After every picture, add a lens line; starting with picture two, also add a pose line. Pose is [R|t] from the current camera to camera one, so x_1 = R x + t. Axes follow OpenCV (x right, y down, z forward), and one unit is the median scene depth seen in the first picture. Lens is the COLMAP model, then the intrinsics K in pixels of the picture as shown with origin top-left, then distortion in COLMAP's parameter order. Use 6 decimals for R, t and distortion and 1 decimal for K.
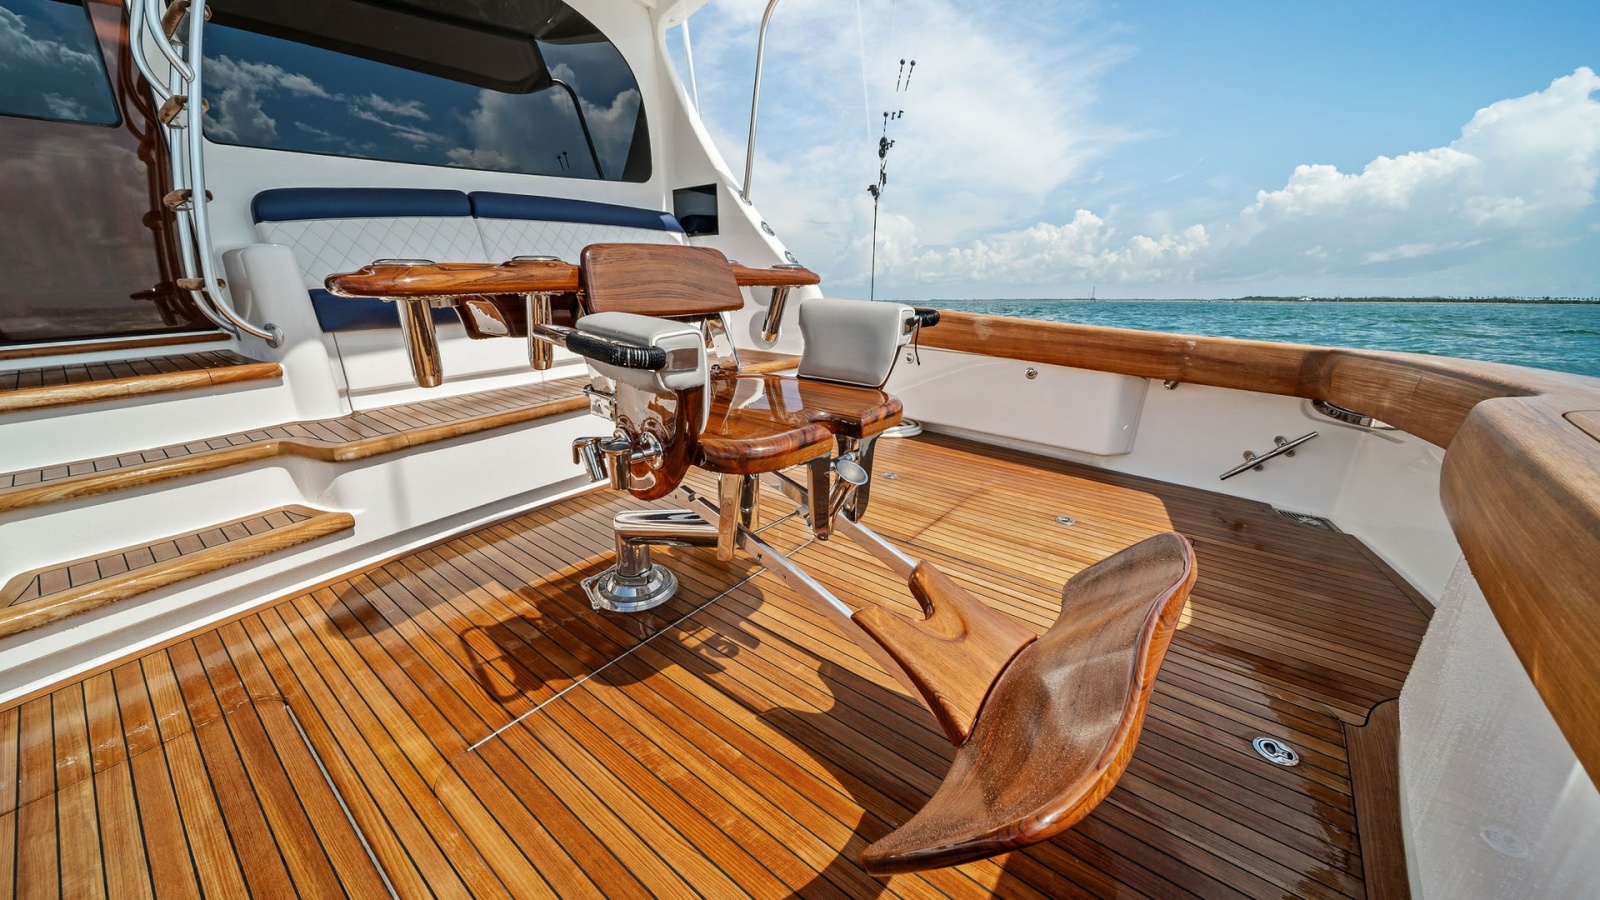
lens RADIAL K [[571.9, 0, 803.3], [0, 571.9, 425.6], [0, 0, 1]] dist [-0.007640, -0.000036]
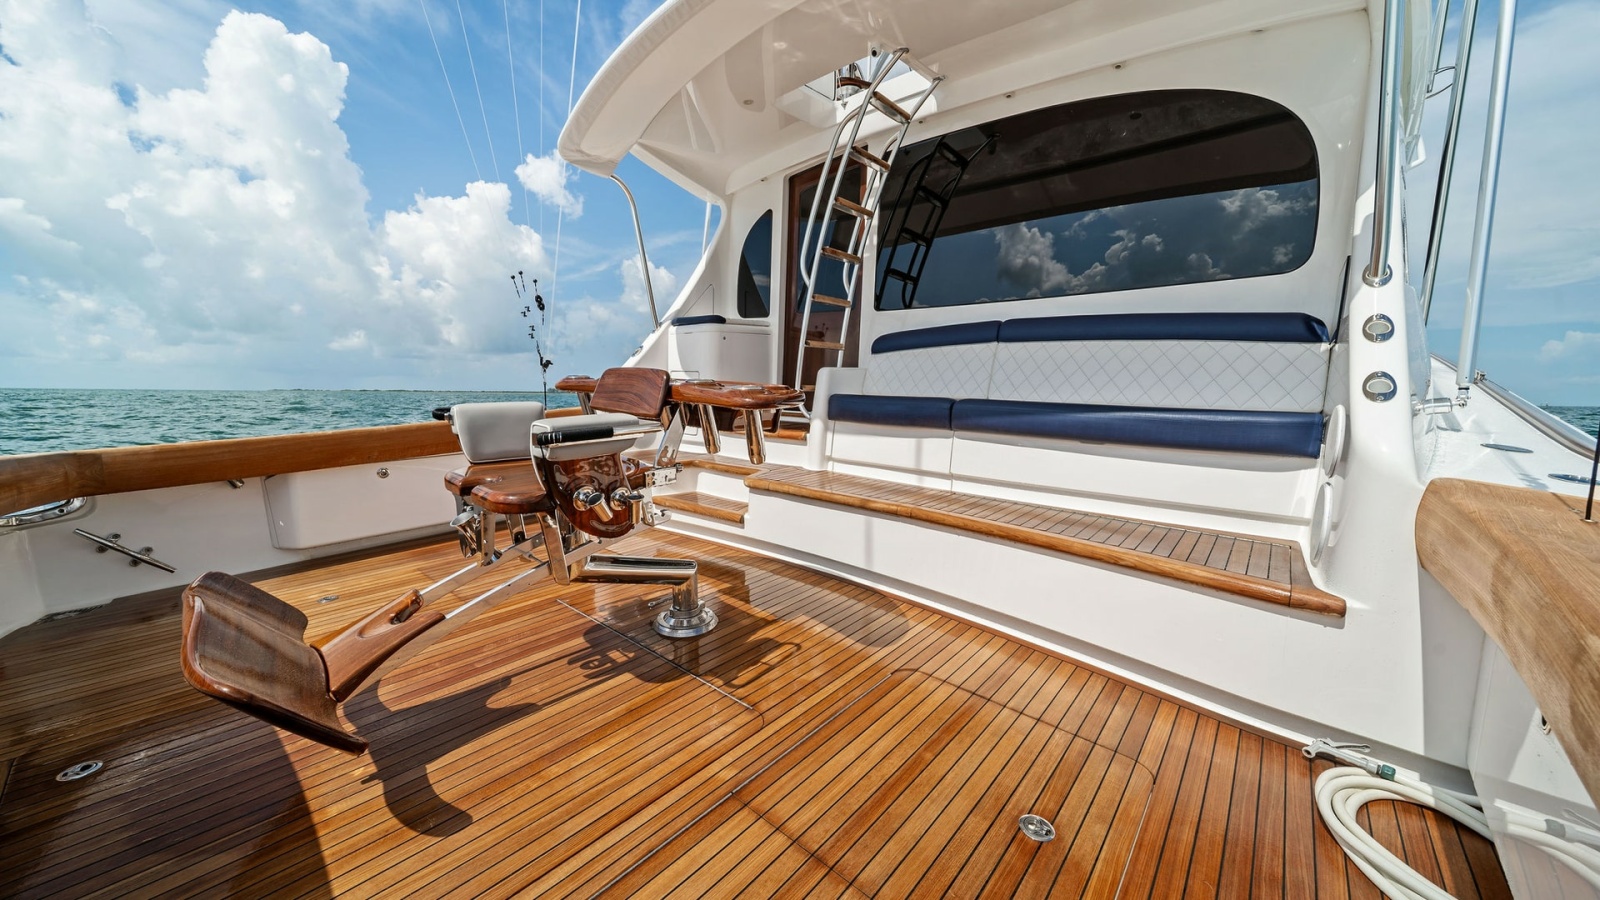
lens RADIAL K [[571.9, 0, 803.3], [0, 571.9, 425.6], [0, 0, 1]] dist [-0.007640, -0.000036]
pose [[-0.048193, 0.081531, -0.995505, 0.753187], [-0.290878, 0.952319, 0.092075, -0.264113], [0.955545, 0.294008, -0.022179, 0.927879]]
